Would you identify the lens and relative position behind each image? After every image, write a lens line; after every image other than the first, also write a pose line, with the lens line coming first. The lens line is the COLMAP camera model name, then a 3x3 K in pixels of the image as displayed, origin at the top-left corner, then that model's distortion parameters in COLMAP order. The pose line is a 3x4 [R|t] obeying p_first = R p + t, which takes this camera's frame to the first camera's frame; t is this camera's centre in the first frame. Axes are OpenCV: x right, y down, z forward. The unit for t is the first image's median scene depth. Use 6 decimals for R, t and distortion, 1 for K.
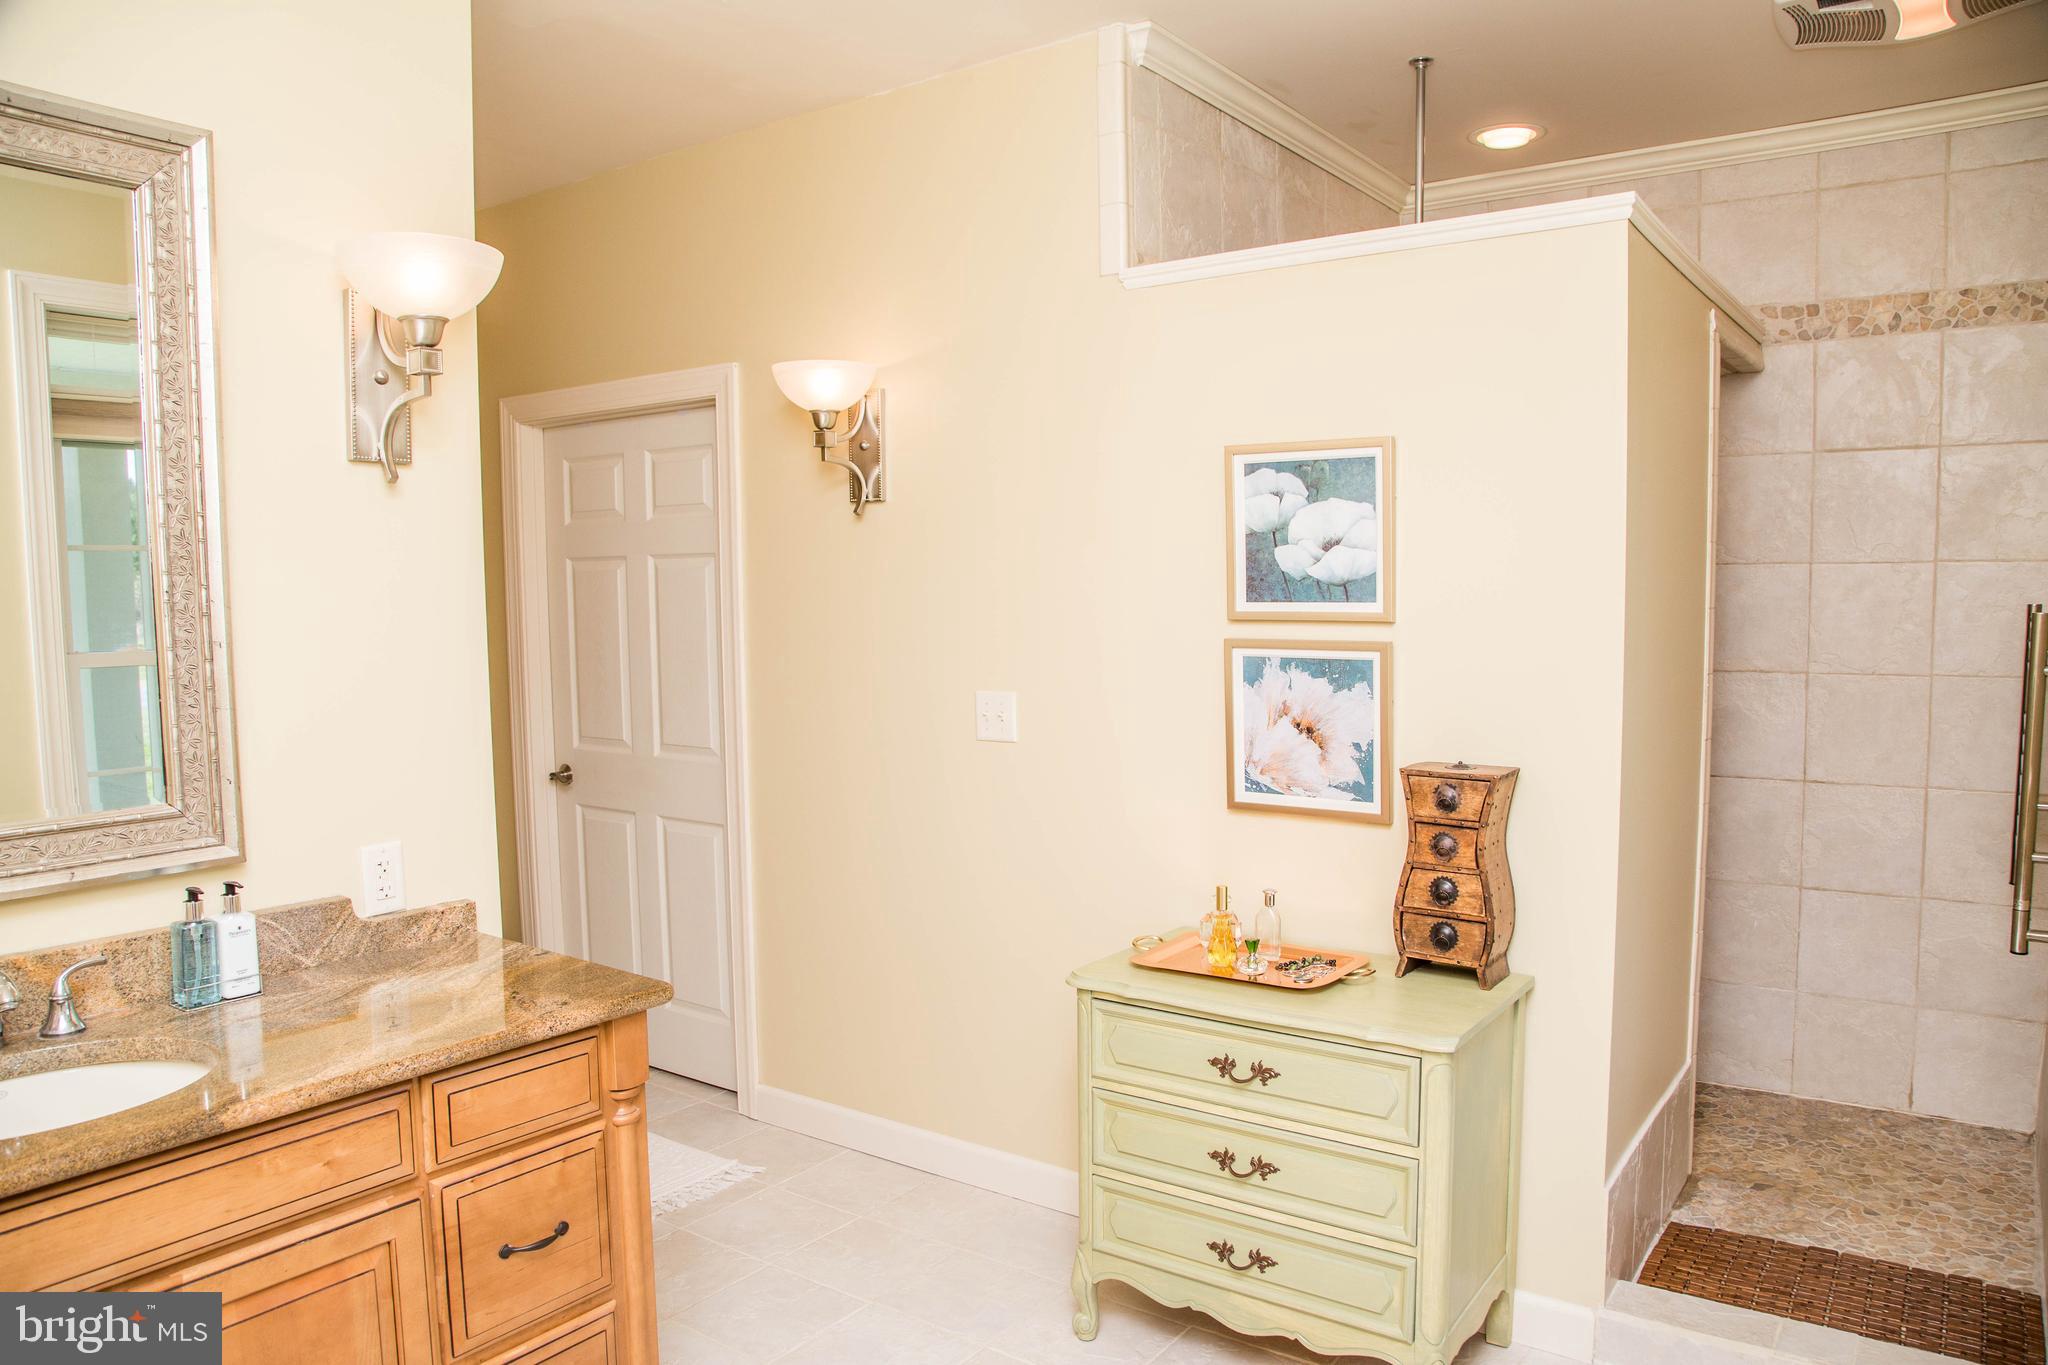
lens RADIAL K [[1400.1, 0, 1024.1], [0, 1400.1, 706.5], [0, 0, 1]] dist [-0.124158, 0.065575]
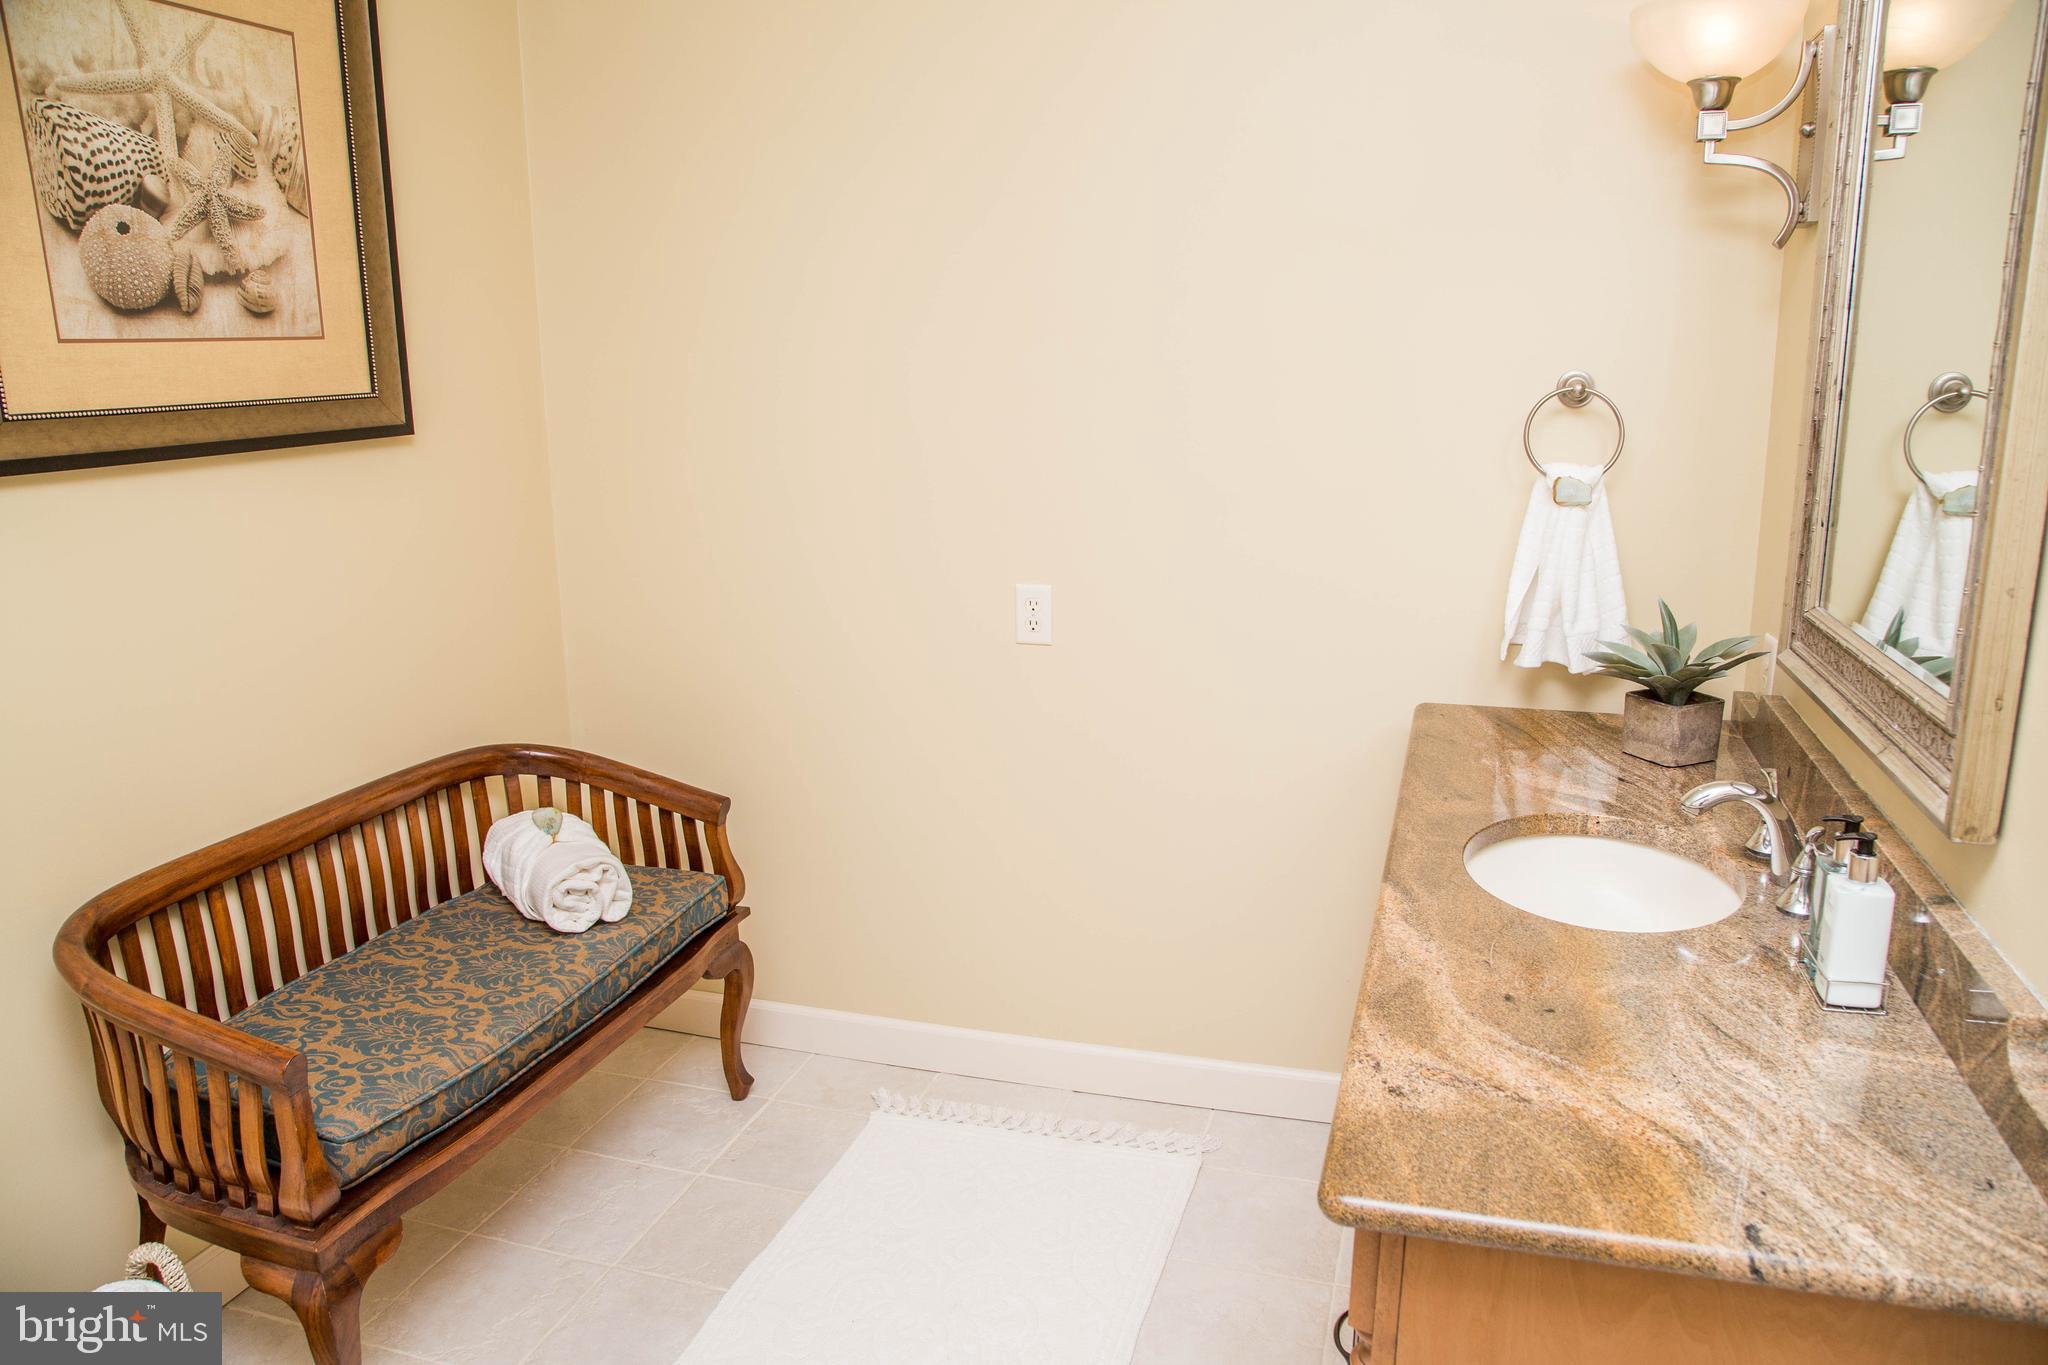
lens RADIAL K [[1396.3, 0, 1032.5], [0, 1396.3, 699.6], [0, 0, 1]] dist [-0.131413, 0.075243]
pose [[-0.946590, 0.093040, -0.308726, -0.022217], [-0.010750, 0.947826, 0.318606, -0.129551], [0.322262, 0.304908, -0.896202, 1.433521]]
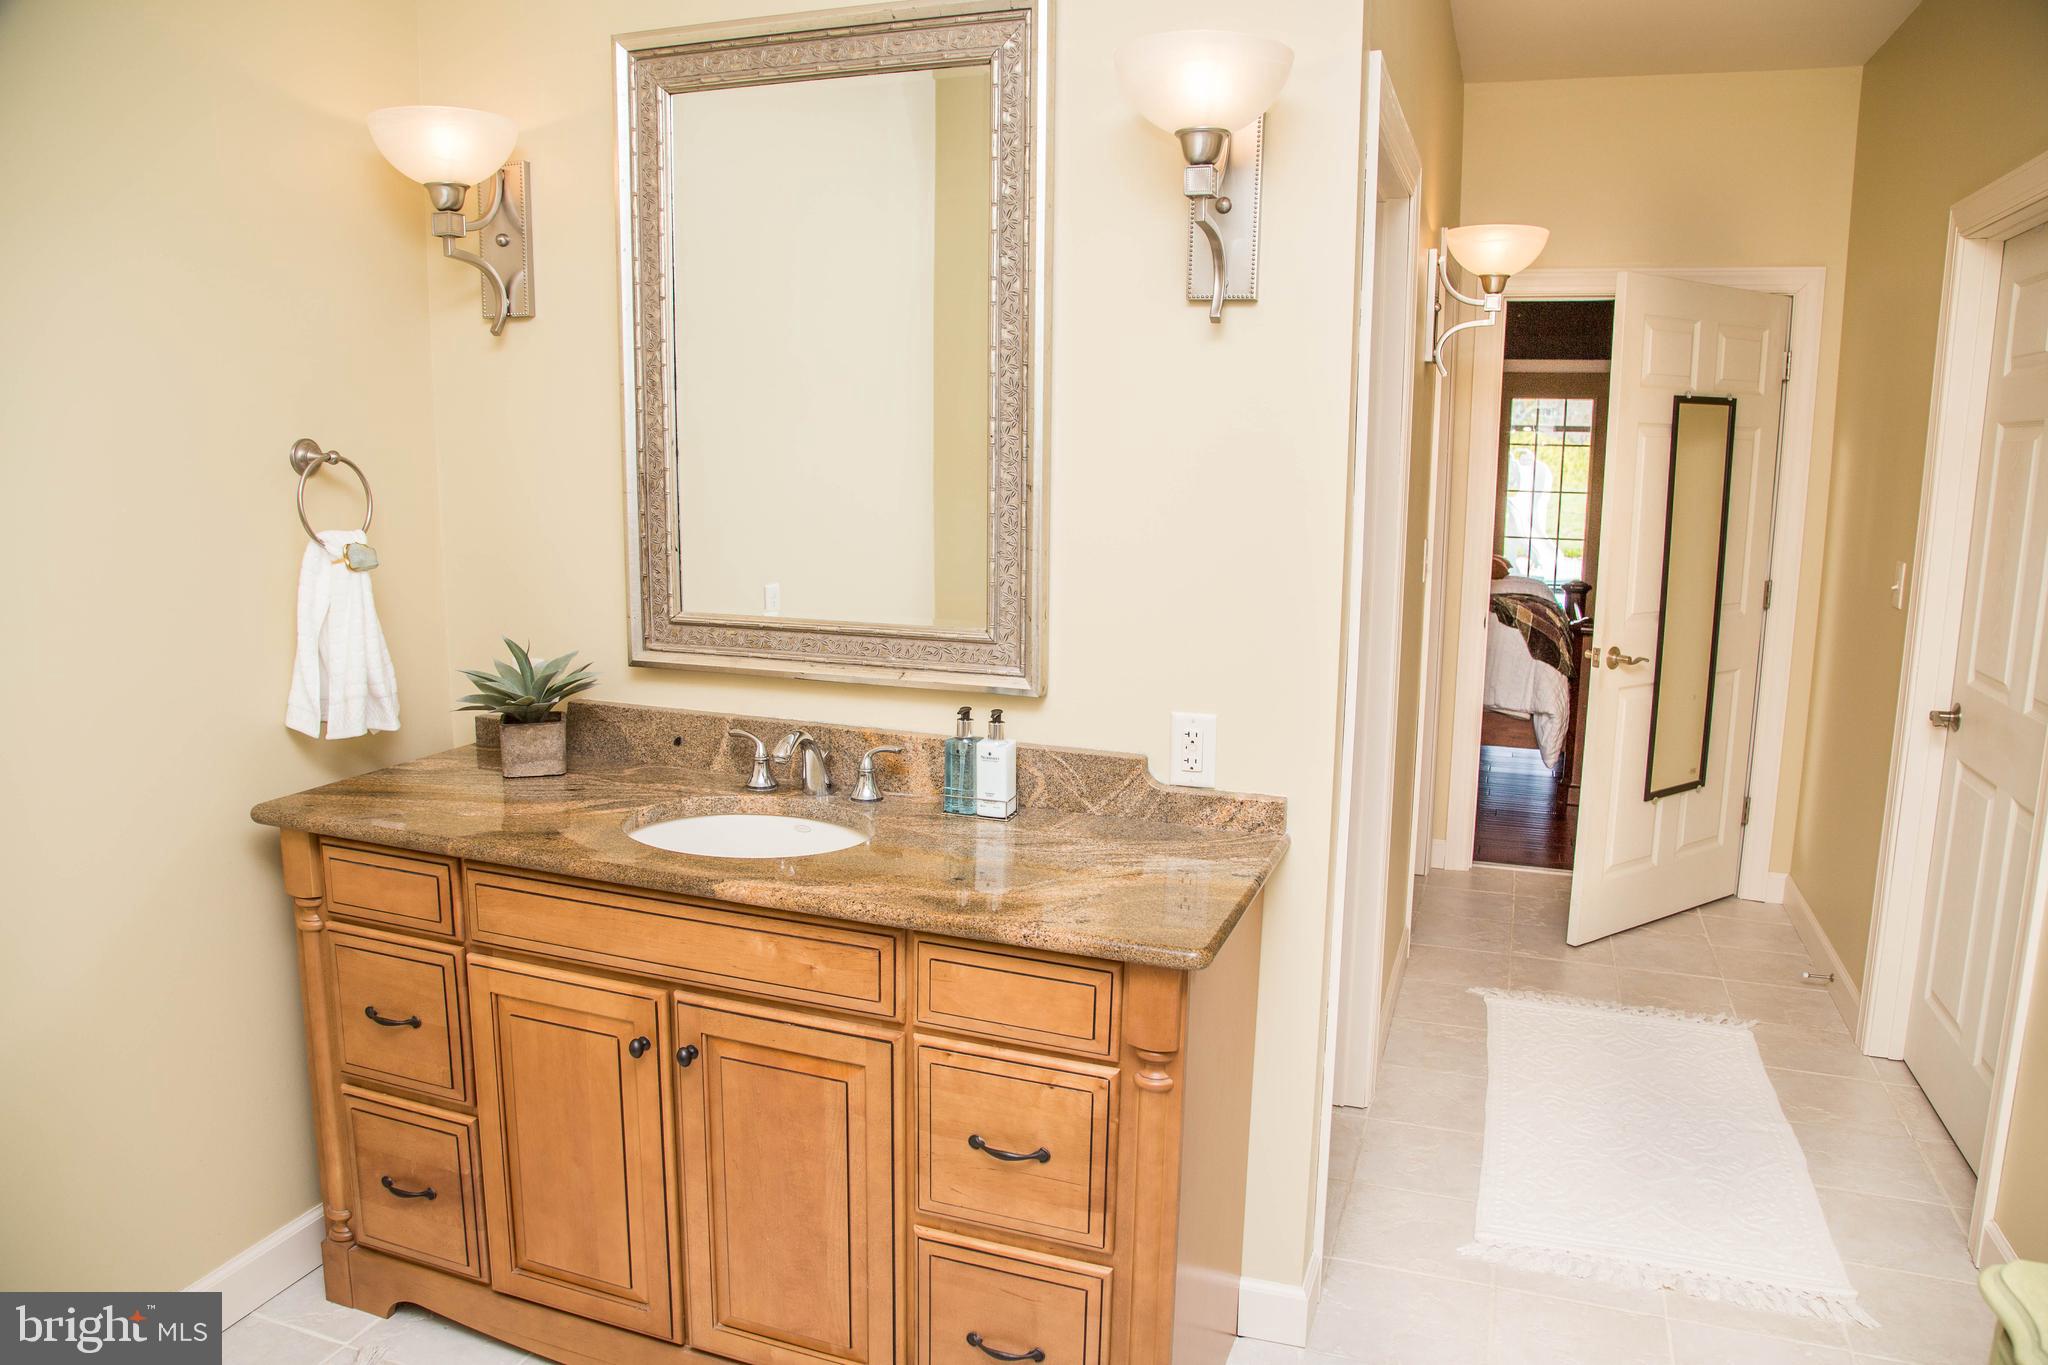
lens RADIAL K [[1396.3, 0, 1032.5], [0, 1396.3, 699.6], [0, 0, 1]] dist [-0.131413, 0.075243]
pose [[0.278996, 0.185967, -0.942113, 0.464542], [-0.101860, 0.981266, 0.163531, -0.063046], [0.954875, 0.050339, 0.292712, 0.707656]]
